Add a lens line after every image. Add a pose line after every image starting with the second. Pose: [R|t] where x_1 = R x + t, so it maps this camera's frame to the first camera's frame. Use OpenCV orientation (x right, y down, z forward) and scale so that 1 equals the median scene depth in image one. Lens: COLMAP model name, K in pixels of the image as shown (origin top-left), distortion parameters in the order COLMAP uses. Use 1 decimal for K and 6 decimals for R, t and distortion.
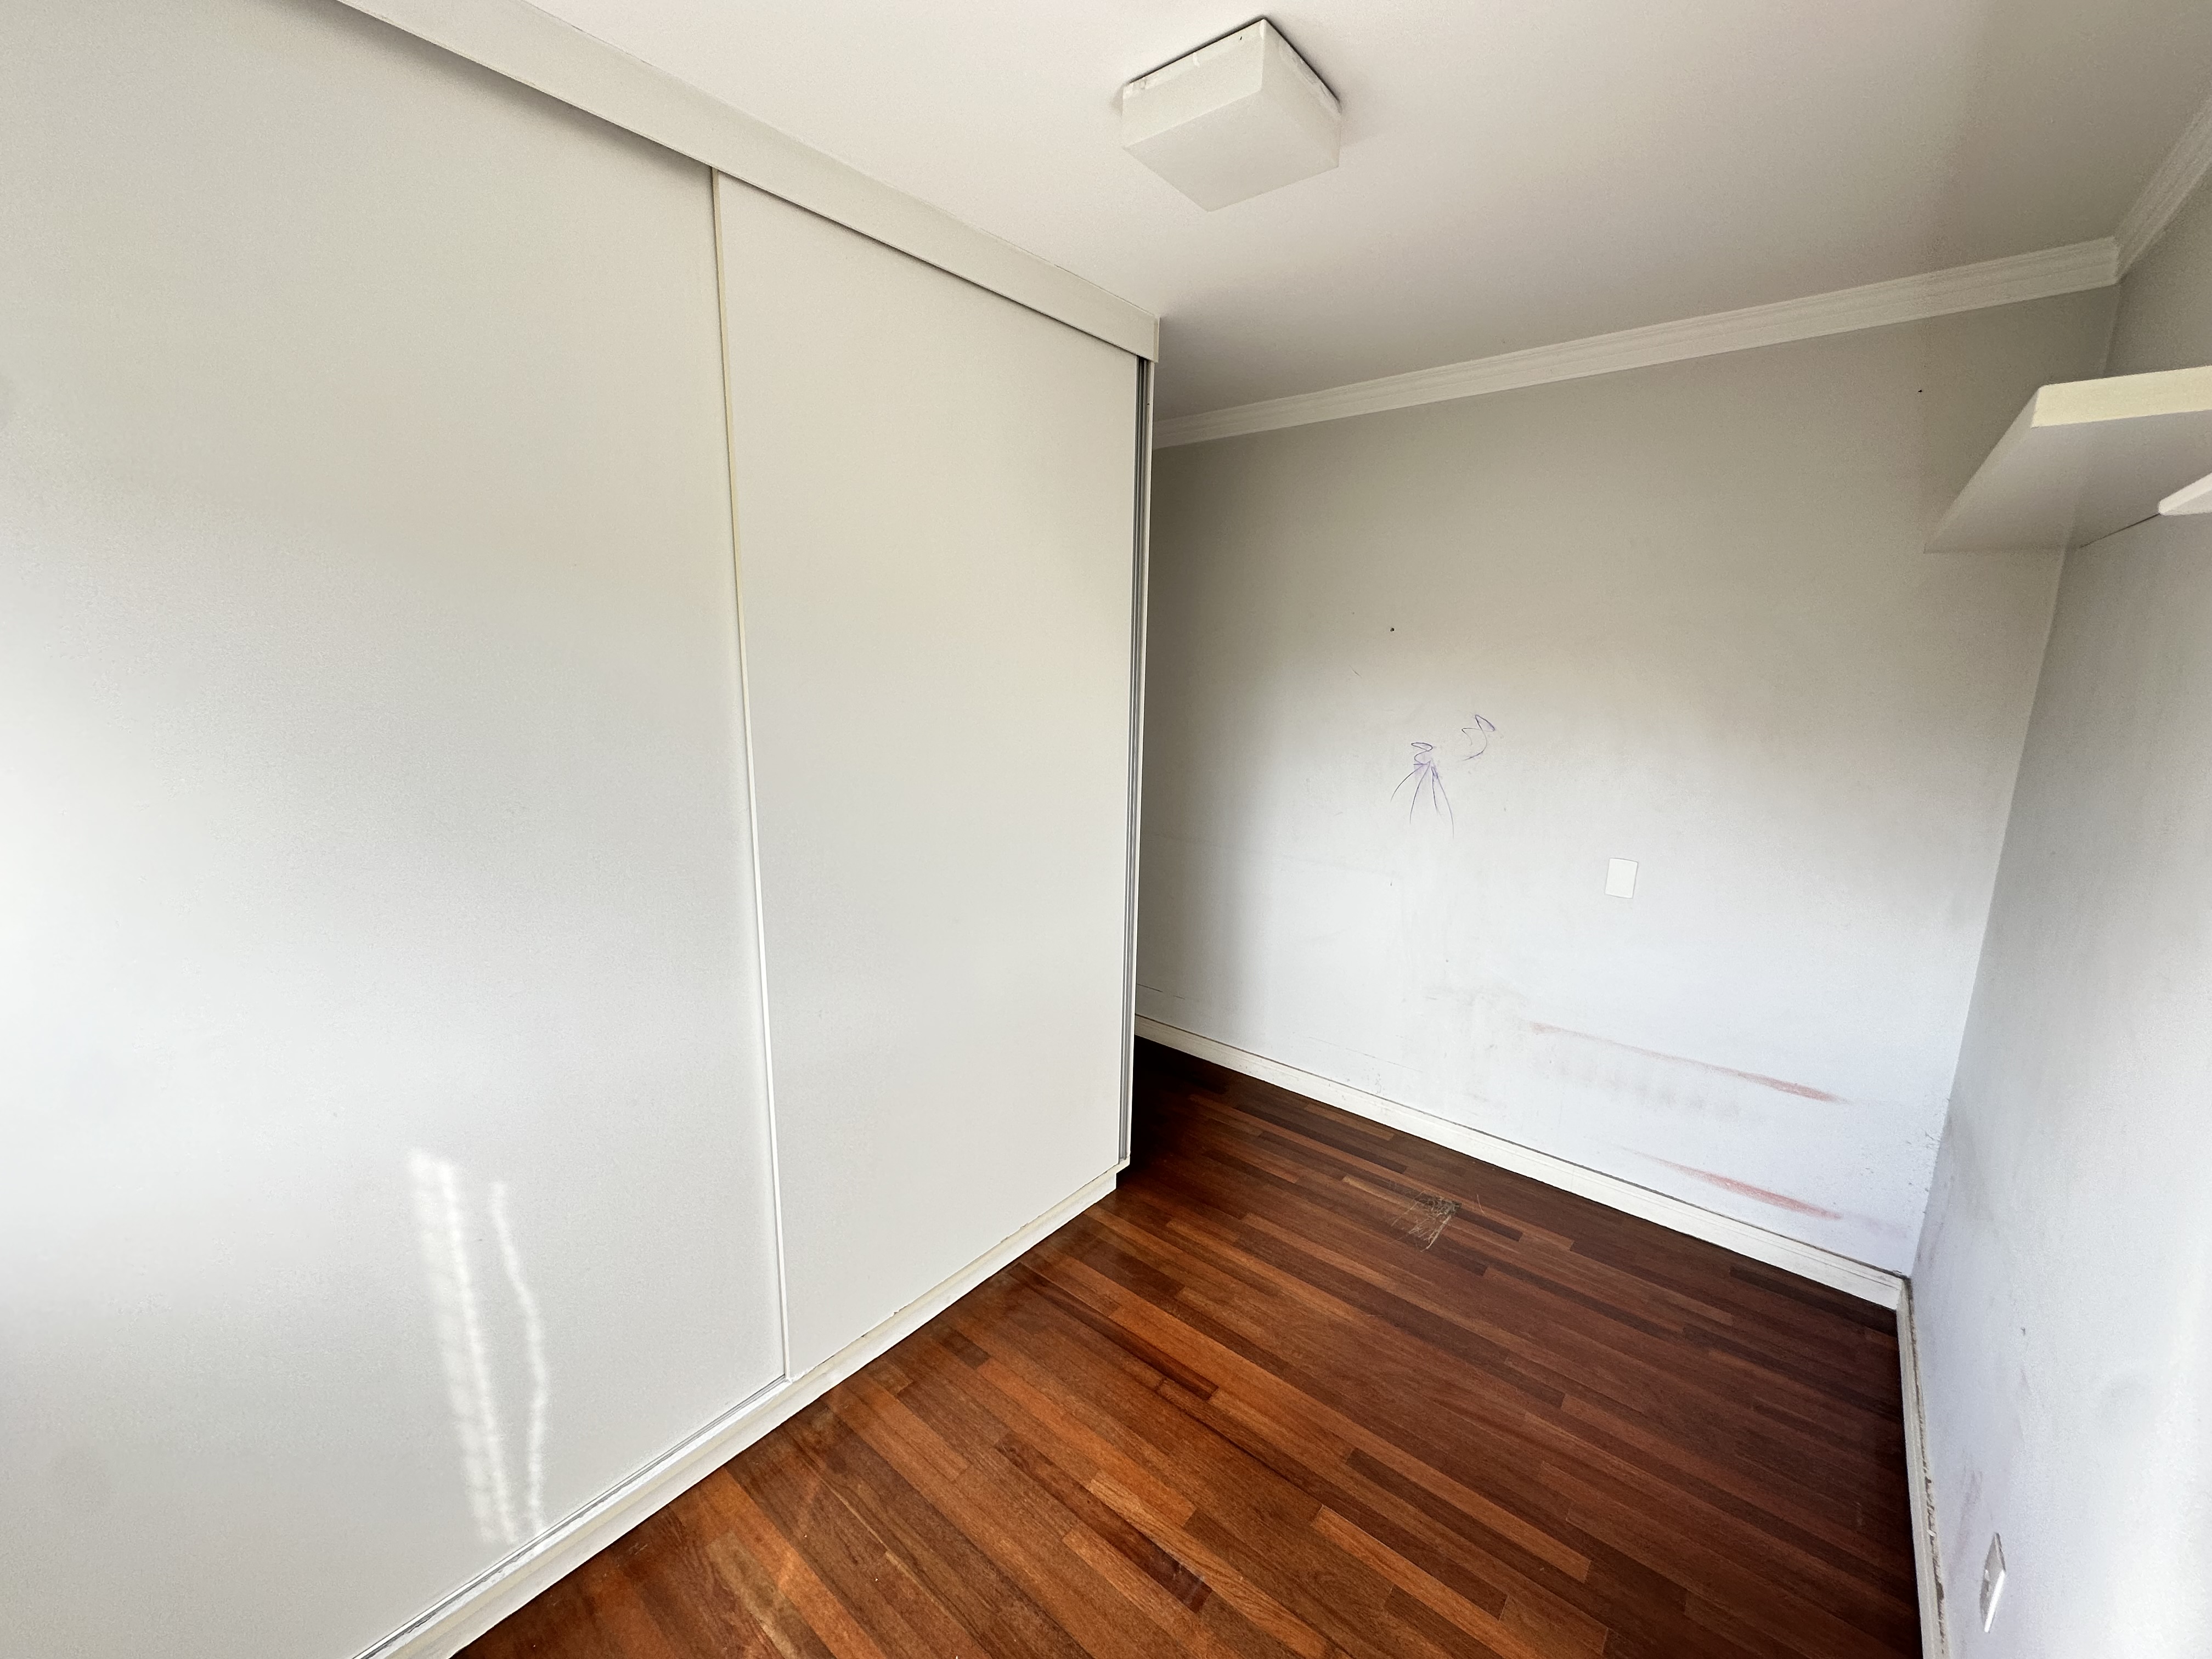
lens RADIAL K [[877.8, 0, 1106.6], [0, 877.8, 824.3], [0, 0, 1]] dist [-0.007842, 0.000546]
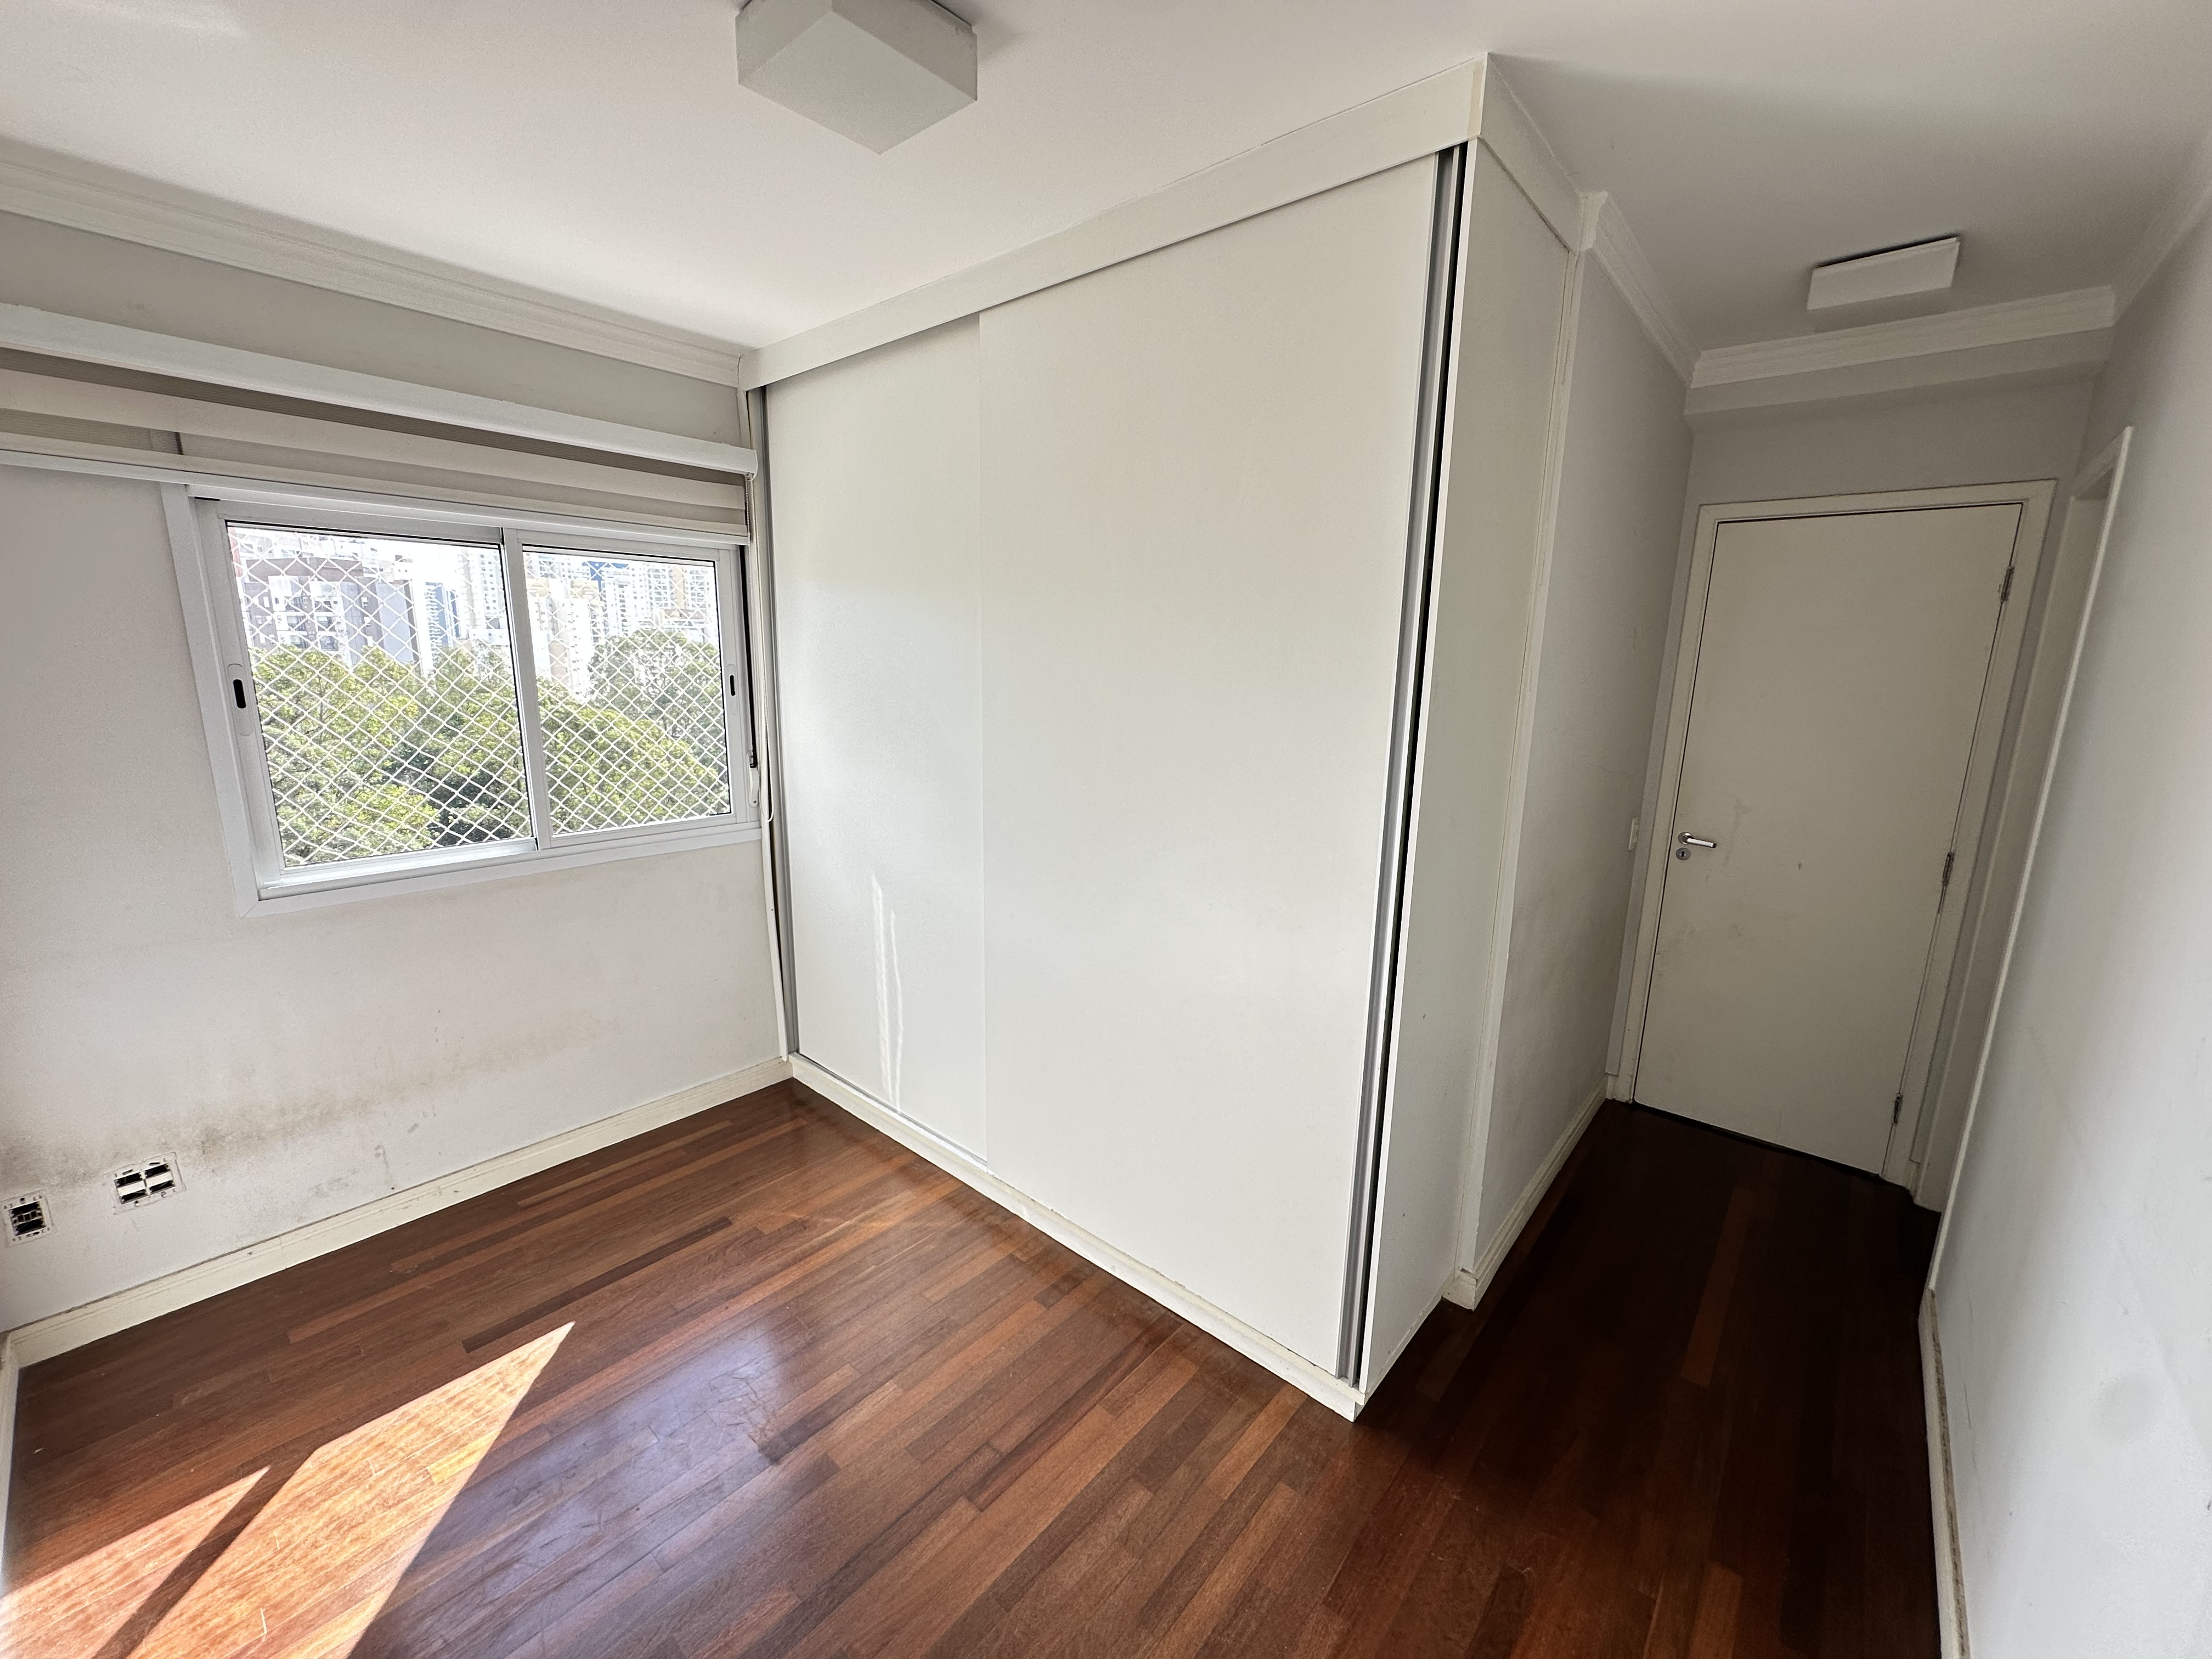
lens RADIAL K [[877.8, 0, 1105.3], [0, 877.8, 816.6], [0, 0, 1]] dist [-0.007842, 0.000546]
pose [[-0.020260, 0.177639, -0.983887, 0.866102], [-0.202460, 0.962972, 0.178032, -0.175986], [0.979081, 0.202805, 0.016455, 1.011871]]
